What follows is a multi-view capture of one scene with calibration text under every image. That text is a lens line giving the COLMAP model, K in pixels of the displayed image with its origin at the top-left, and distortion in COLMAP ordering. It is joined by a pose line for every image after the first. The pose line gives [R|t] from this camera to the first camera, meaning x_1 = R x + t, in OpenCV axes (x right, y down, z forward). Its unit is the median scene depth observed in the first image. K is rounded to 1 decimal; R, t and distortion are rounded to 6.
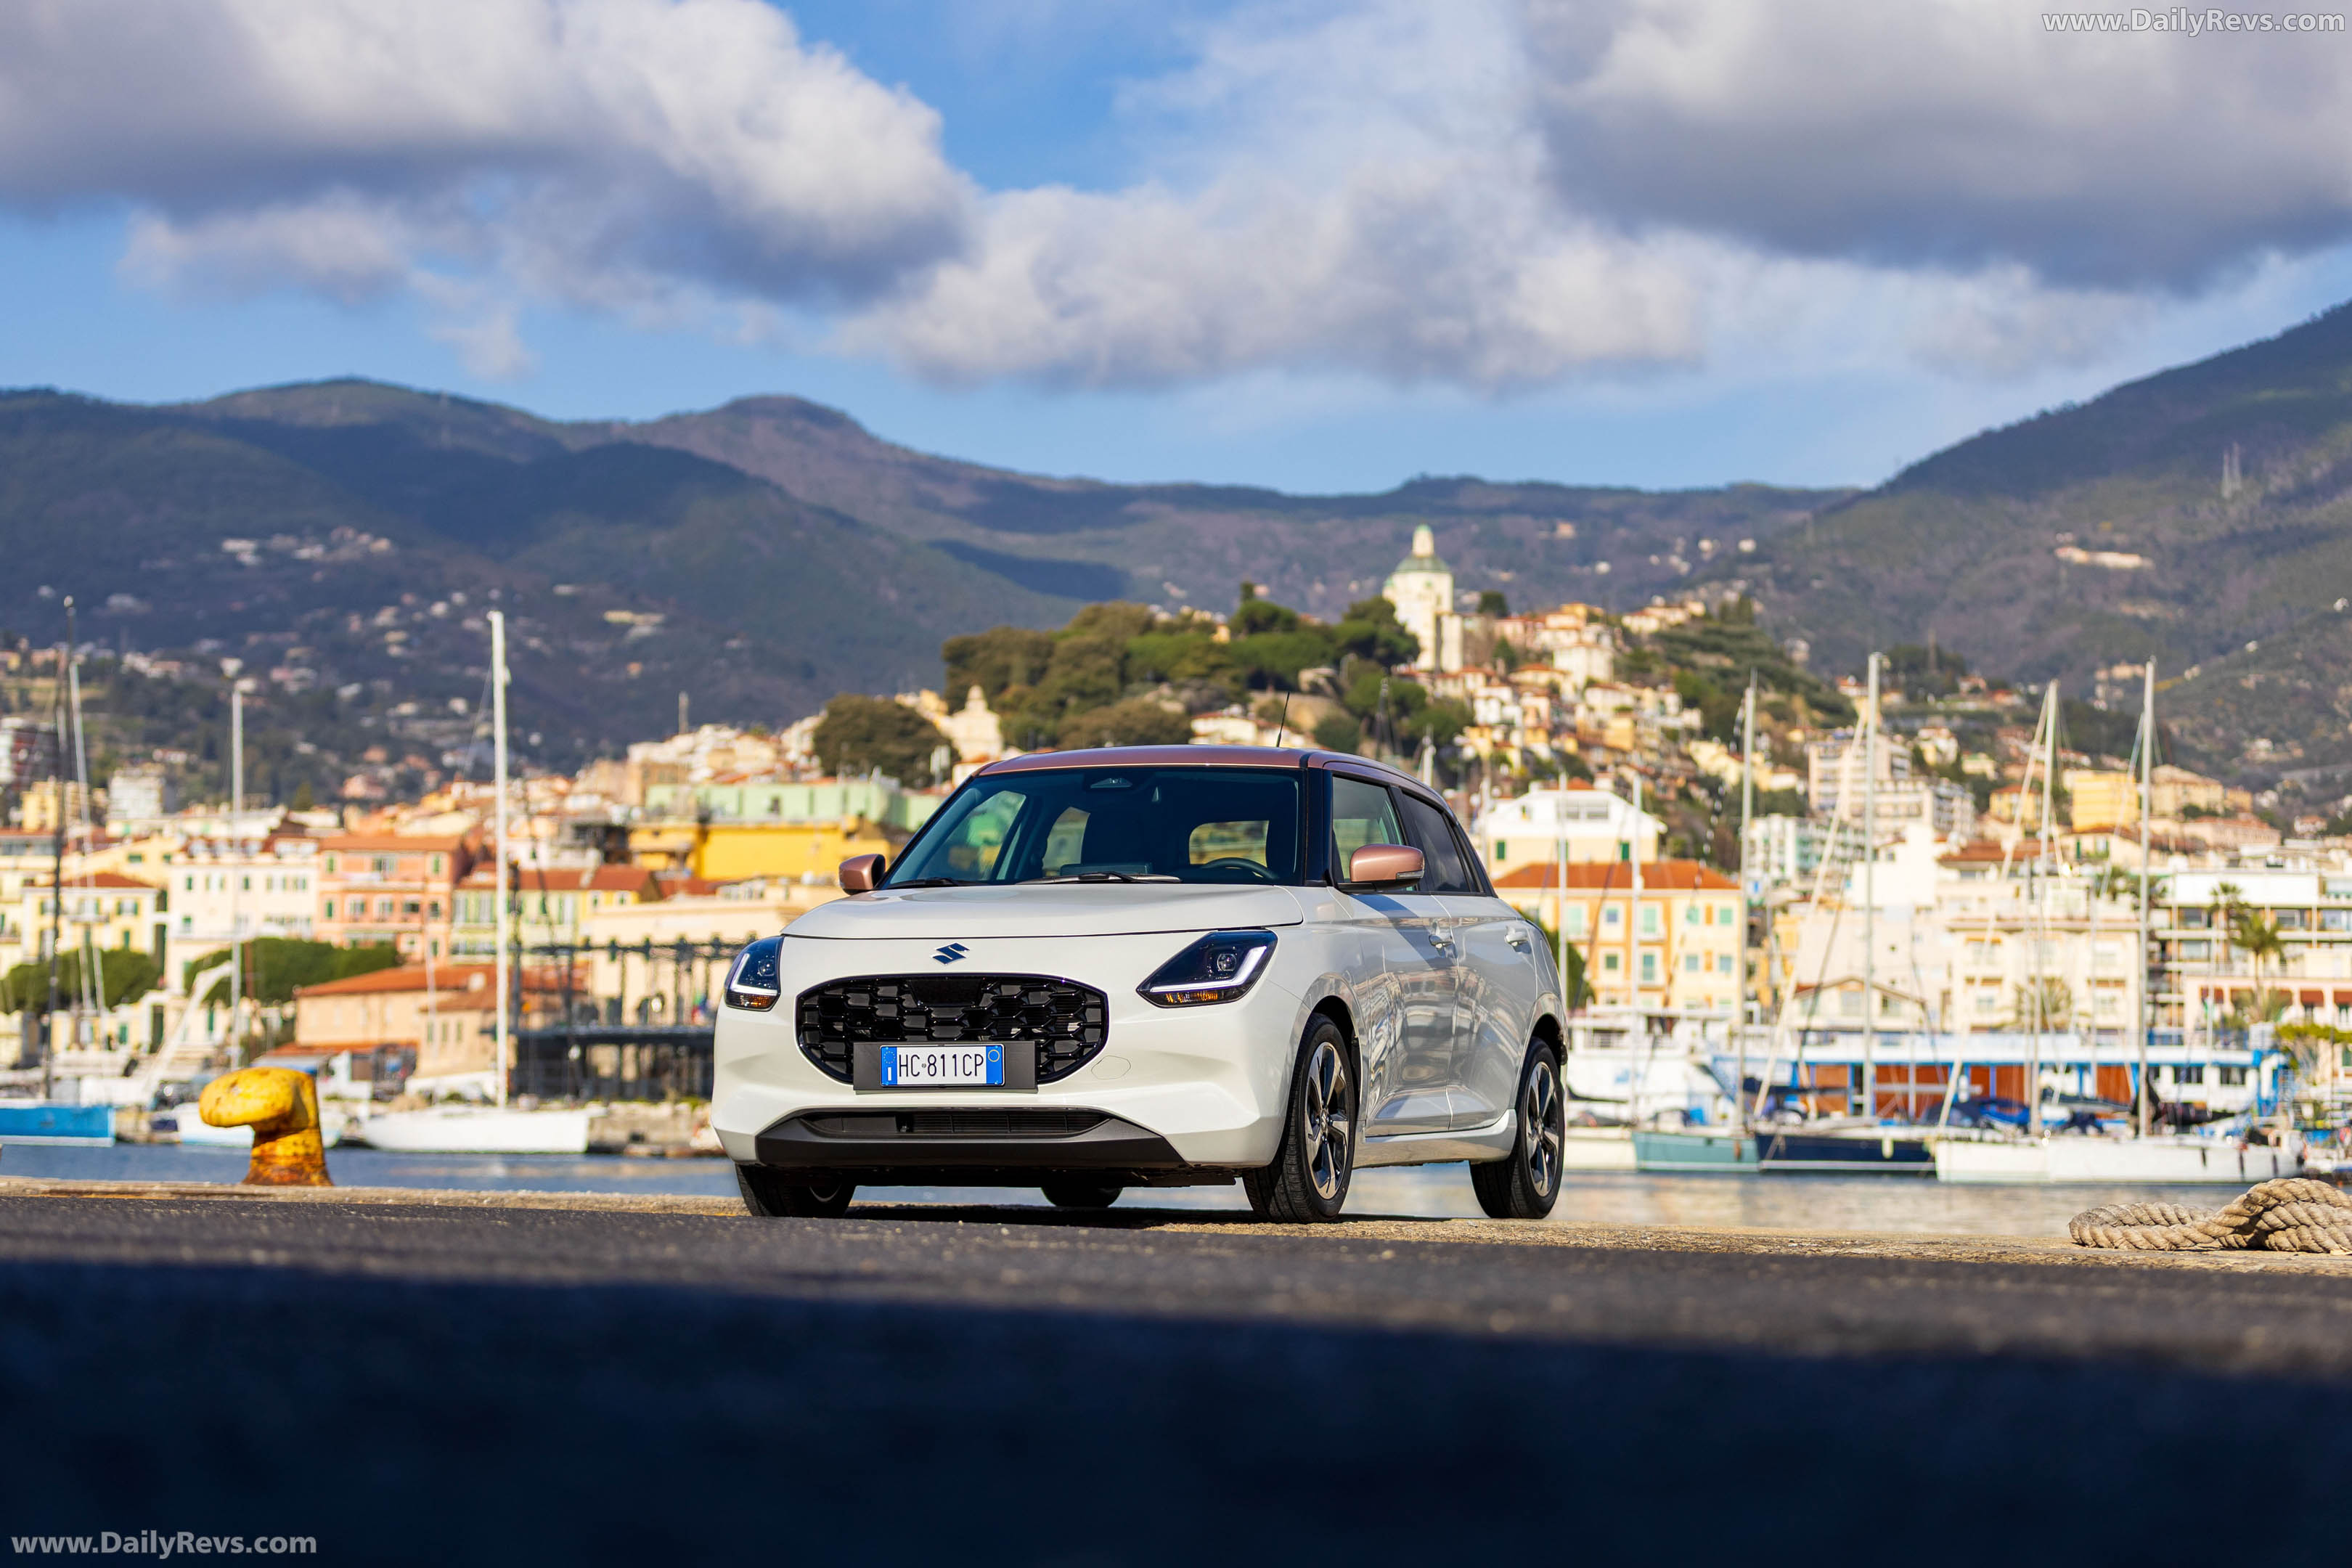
lens RADIAL K [[7588.4, 0, 1176.0], [0, 7588.4, 784.0], [0, 0, 1]] dist [-0.036680, -1.182905]
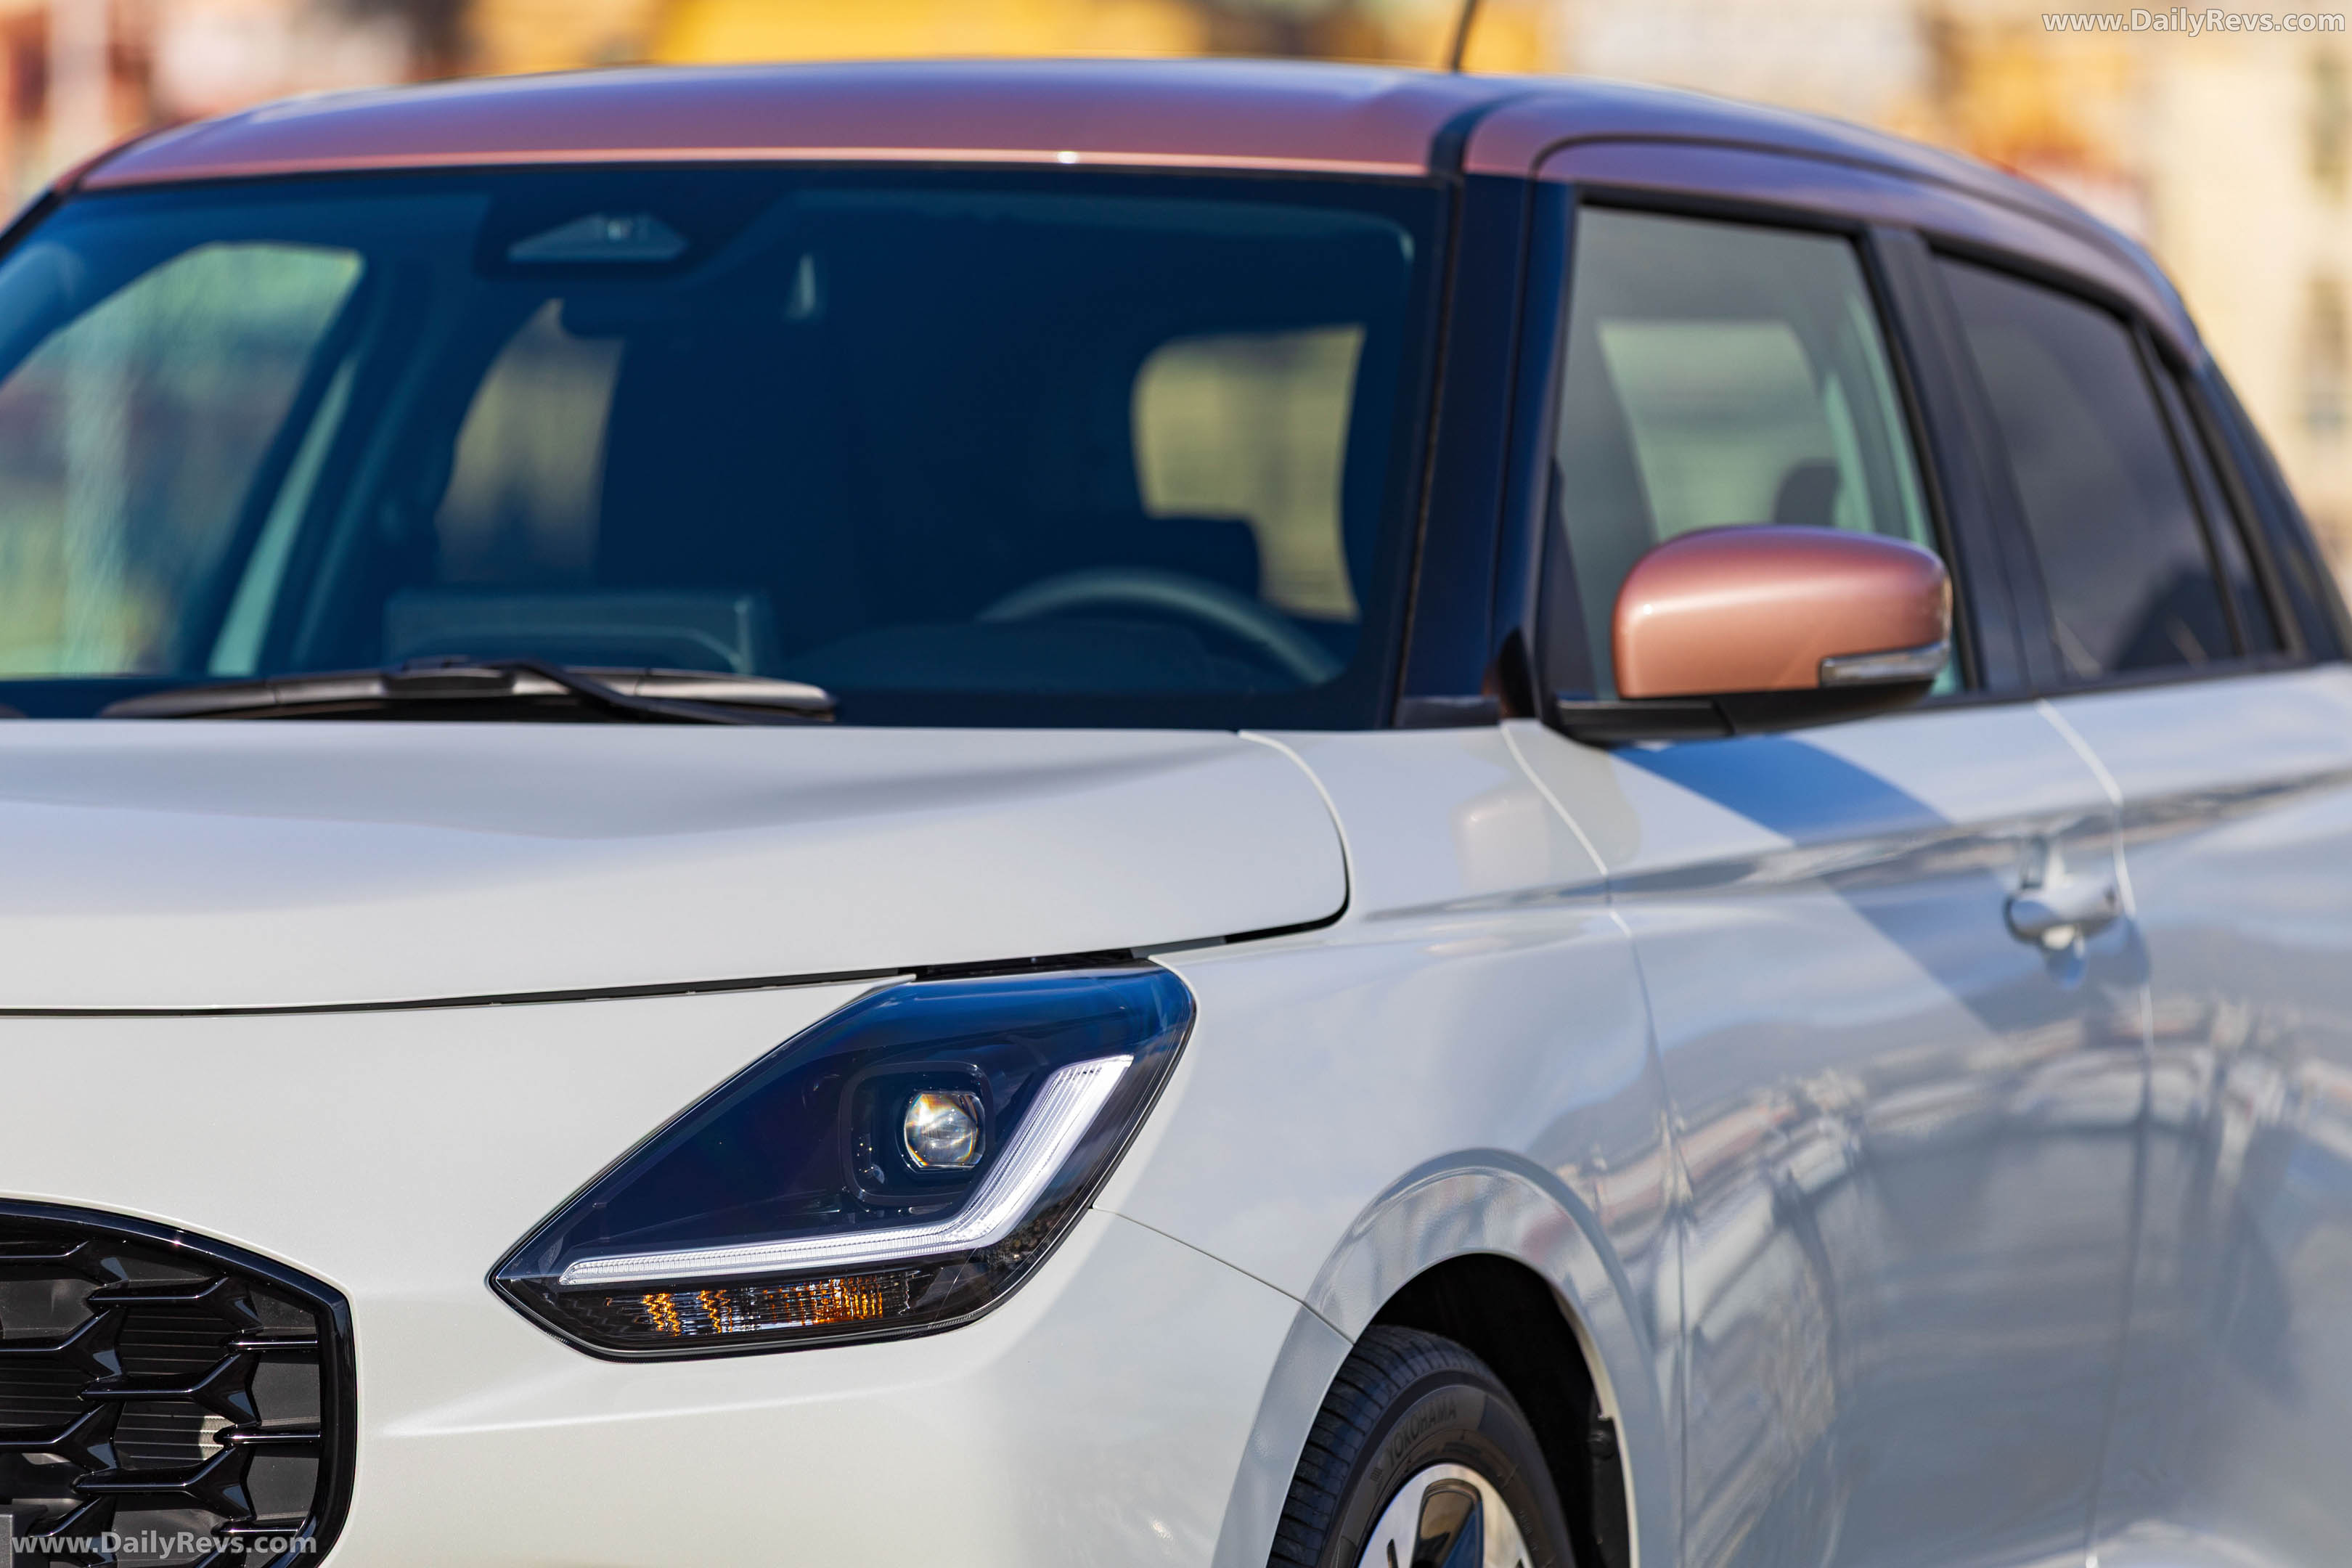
lens RADIAL K [[13827.2, 0, 966.3], [0, 13827.2, 785.0], [0, 0, 1]] dist [1.721105, -149.356131]
pose [[0.994181, 0.011639, -0.107096, 0.025478], [-0.003146, 0.996859, 0.079132, -0.009097], [0.107681, -0.078335, 0.991095, 0.312984]]
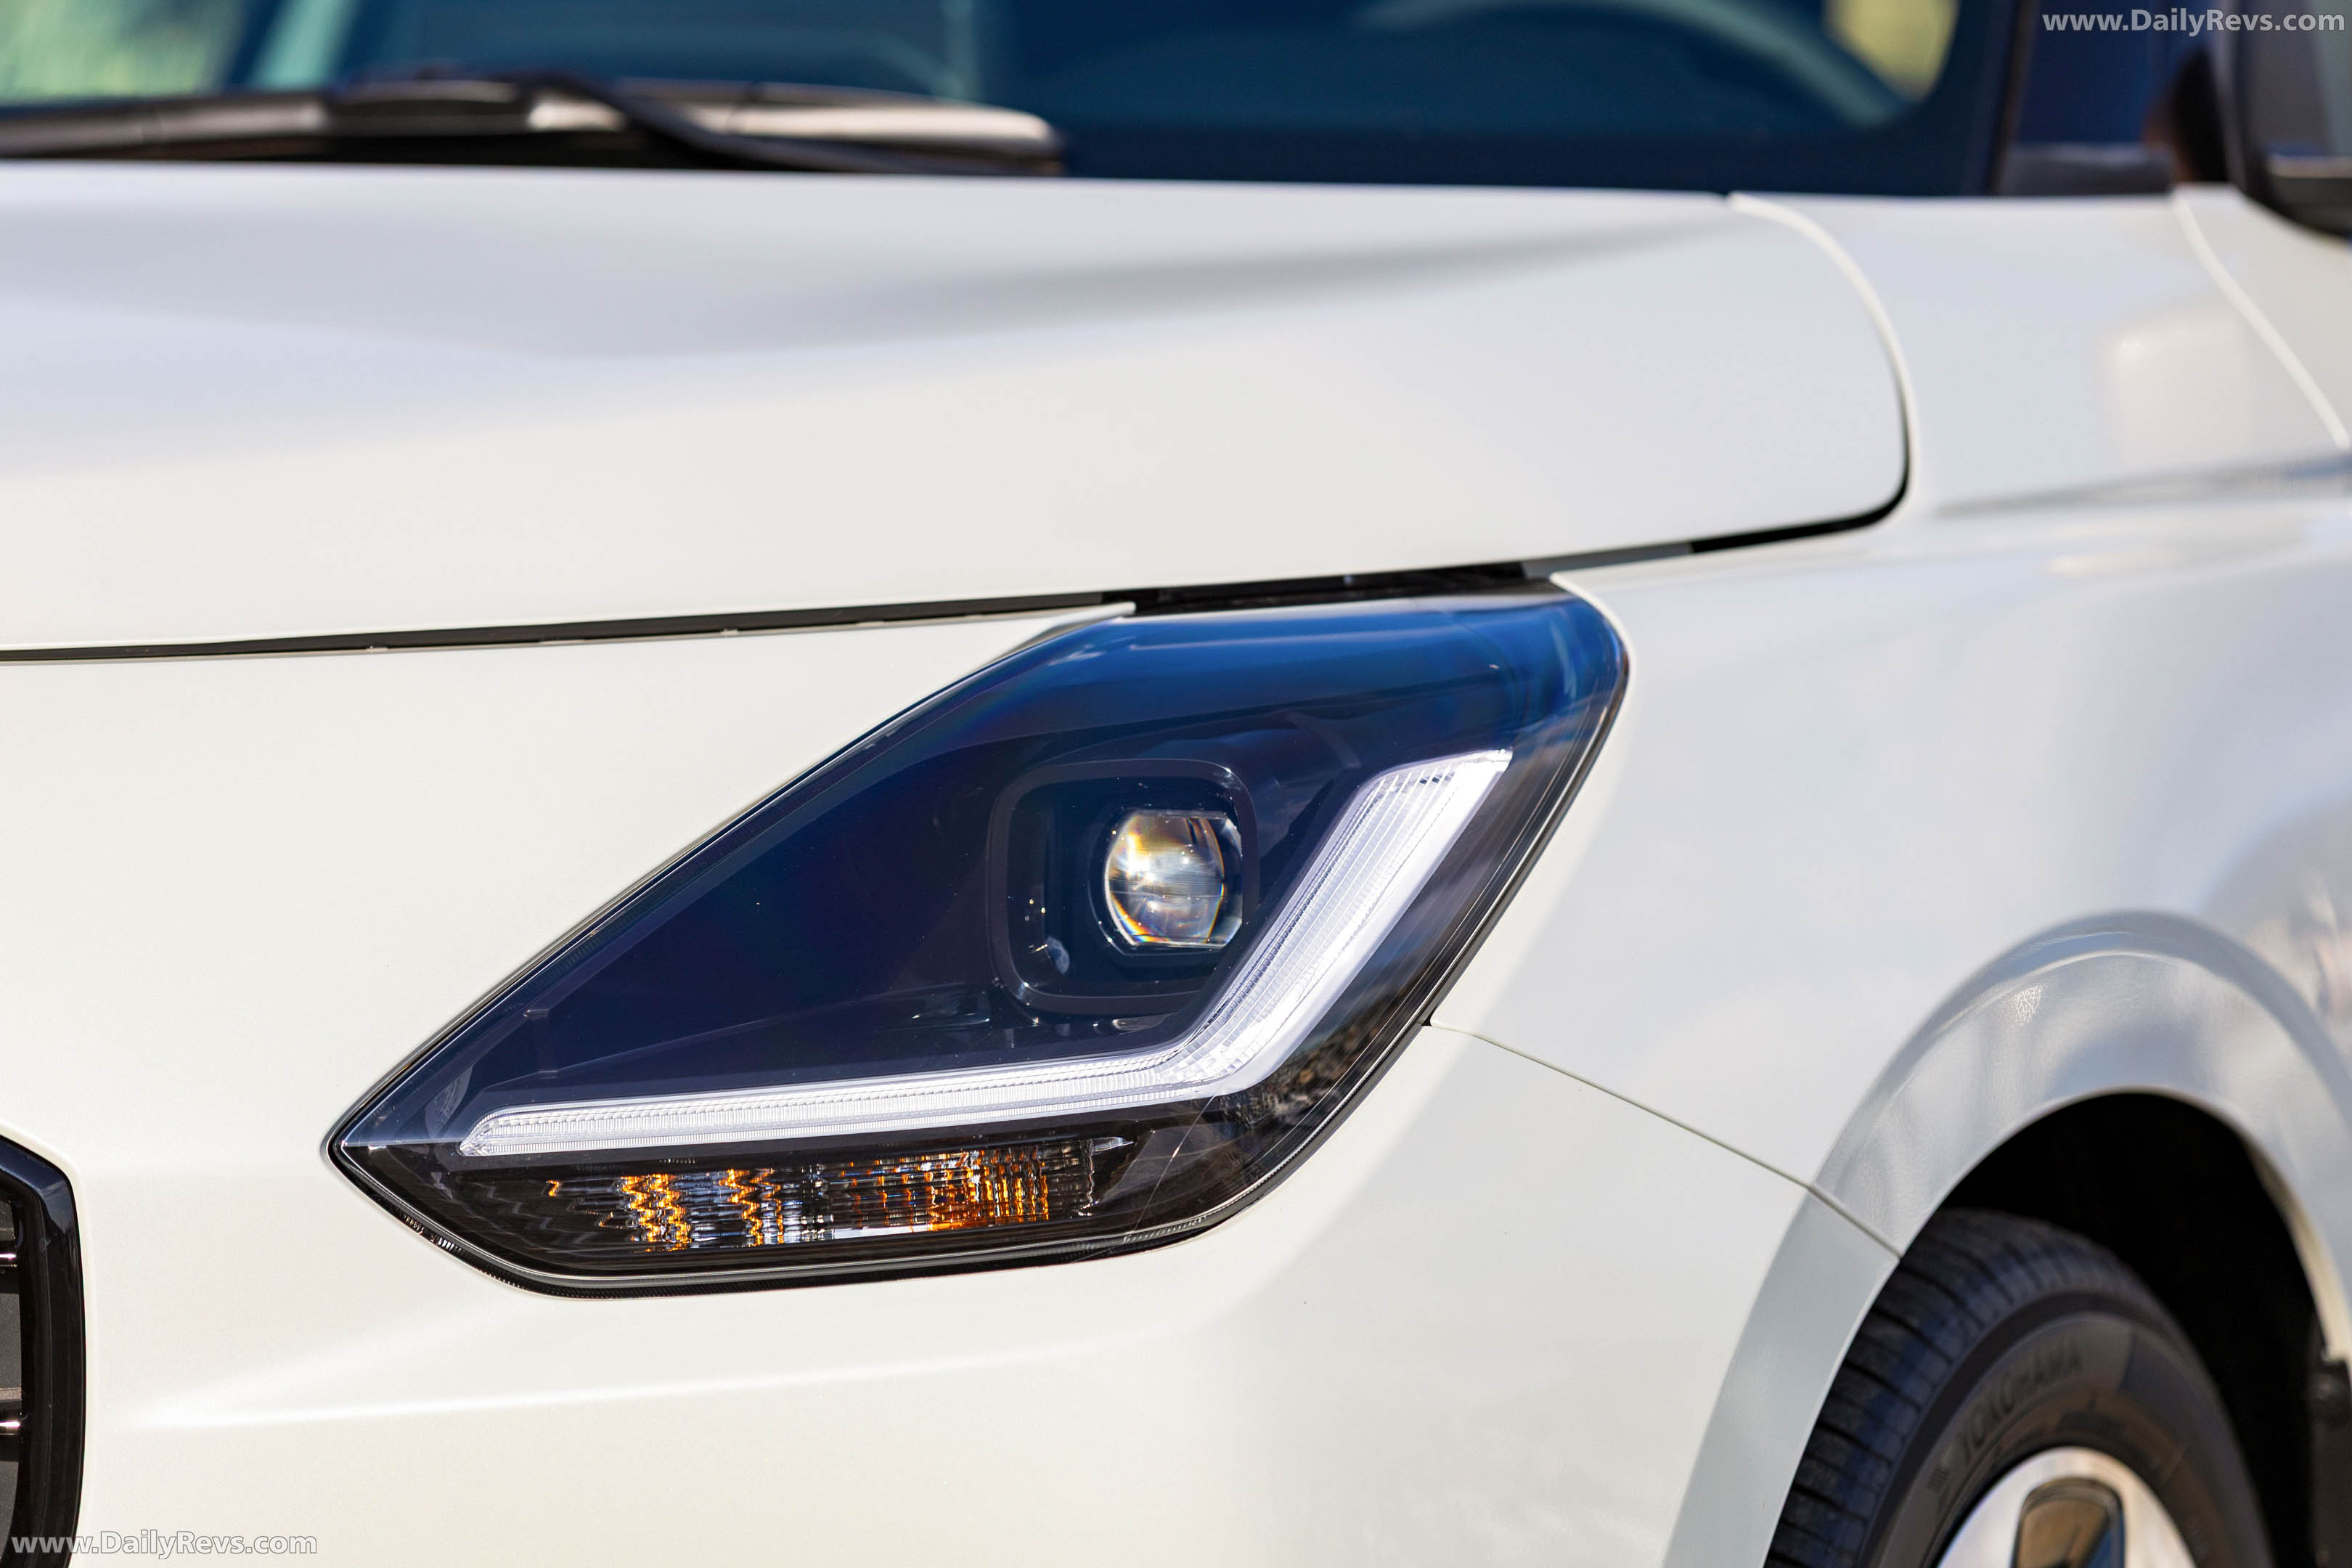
lens RADIAL K [[14159.7, 0, 1176.0], [0, 14159.7, 784.0], [0, 0, 1]] dist [0.919203, -34.425898]
pose [[0.990127, 0.025354, -0.137859, 0.019569], [-0.010453, 0.994122, 0.107755, -0.001326], [0.139781, -0.105250, 0.984573, 0.399335]]
